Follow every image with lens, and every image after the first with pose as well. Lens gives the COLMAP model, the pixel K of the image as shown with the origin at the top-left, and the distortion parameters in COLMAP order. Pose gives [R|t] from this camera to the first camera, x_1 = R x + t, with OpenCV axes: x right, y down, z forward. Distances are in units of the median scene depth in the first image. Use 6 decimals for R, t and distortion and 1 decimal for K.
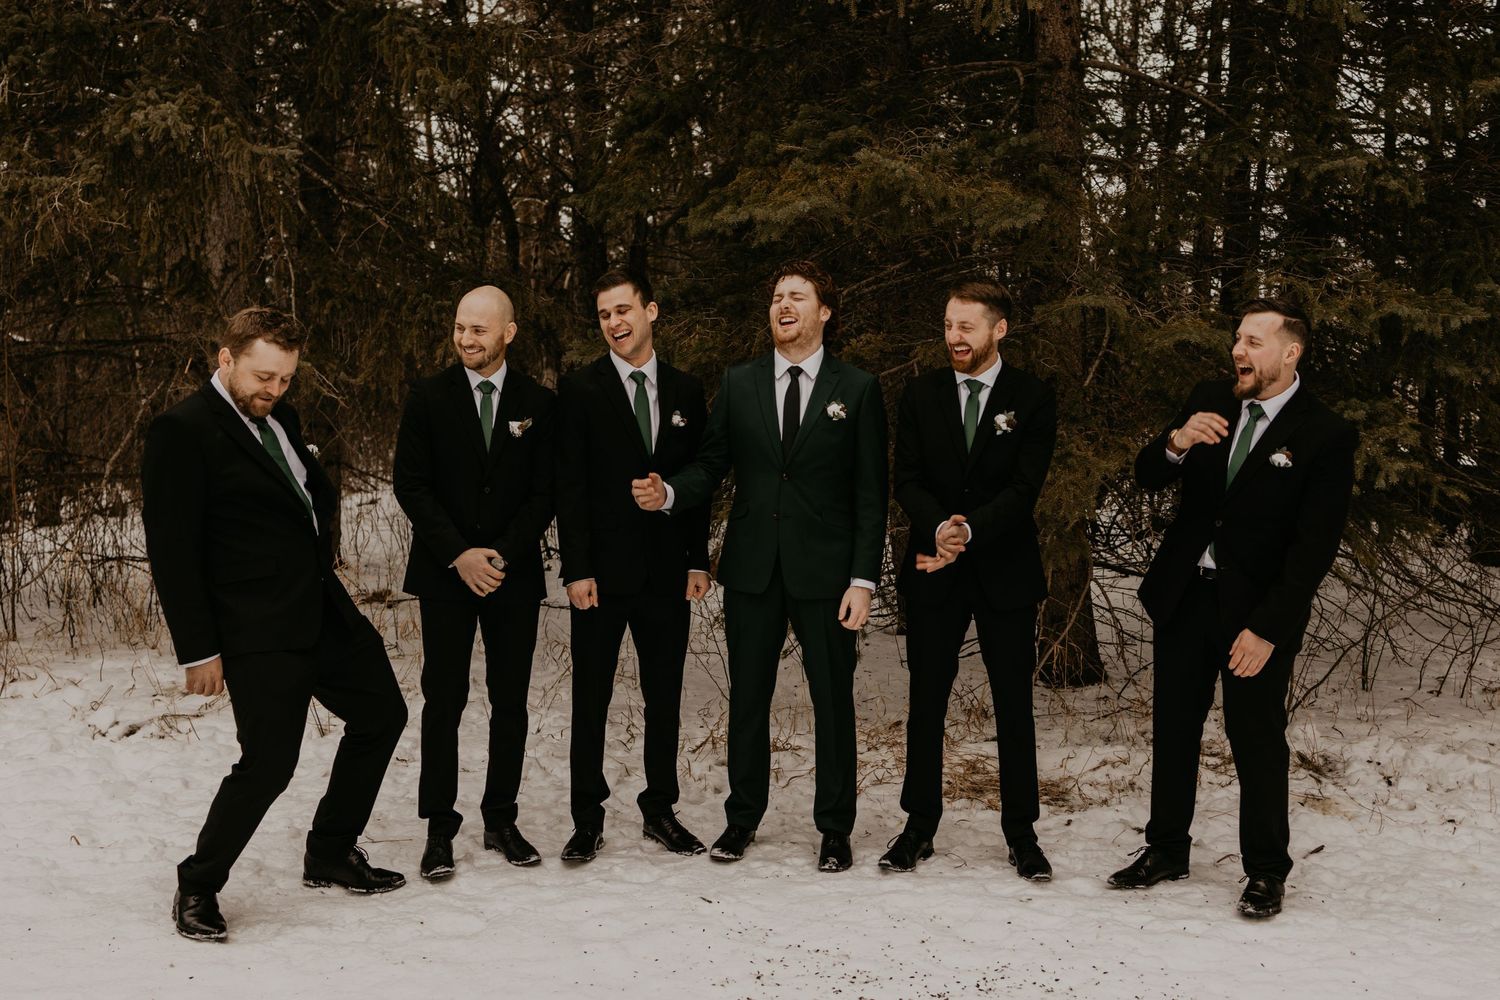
lens RADIAL K [[1467.4, 0, 764.2], [0, 1467.4, 503.1], [0, 0, 1]] dist [-0.006101, 0.021060]
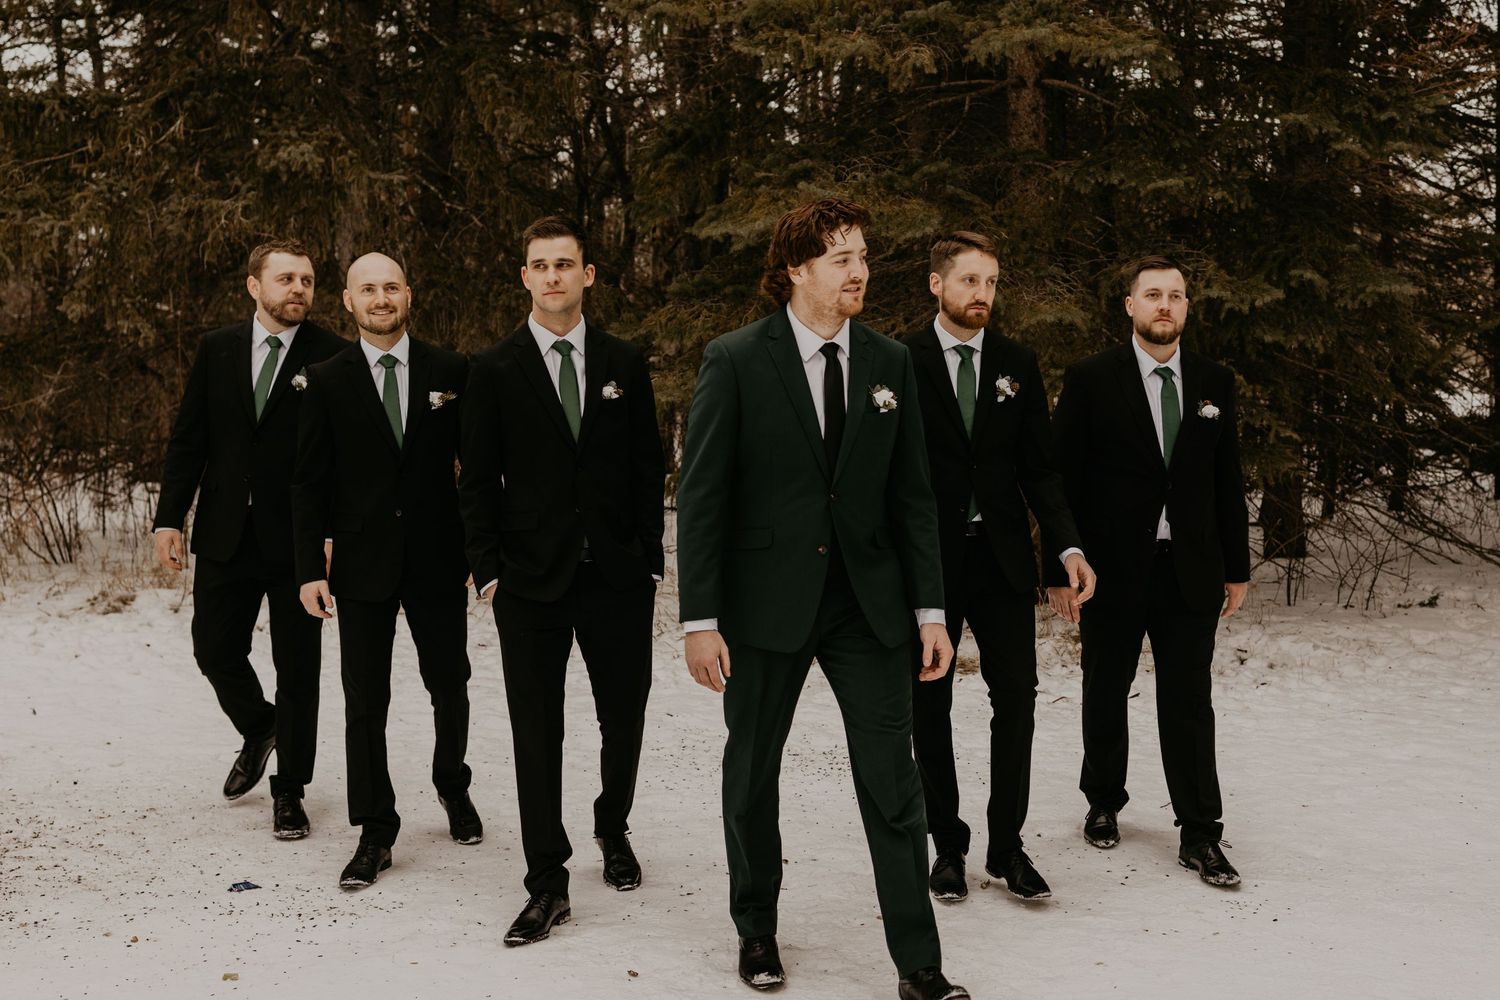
lens RADIAL K [[1660.1, 0, 812.6], [0, 1660.1, 497.0], [0, 0, 1]] dist [0.027958, -0.026234]
pose [[0.995909, -0.003891, -0.090279, 0.176291], [0.004838, 0.999936, 0.010272, 0.028977], [0.090233, -0.010667, 0.995864, -0.440146]]
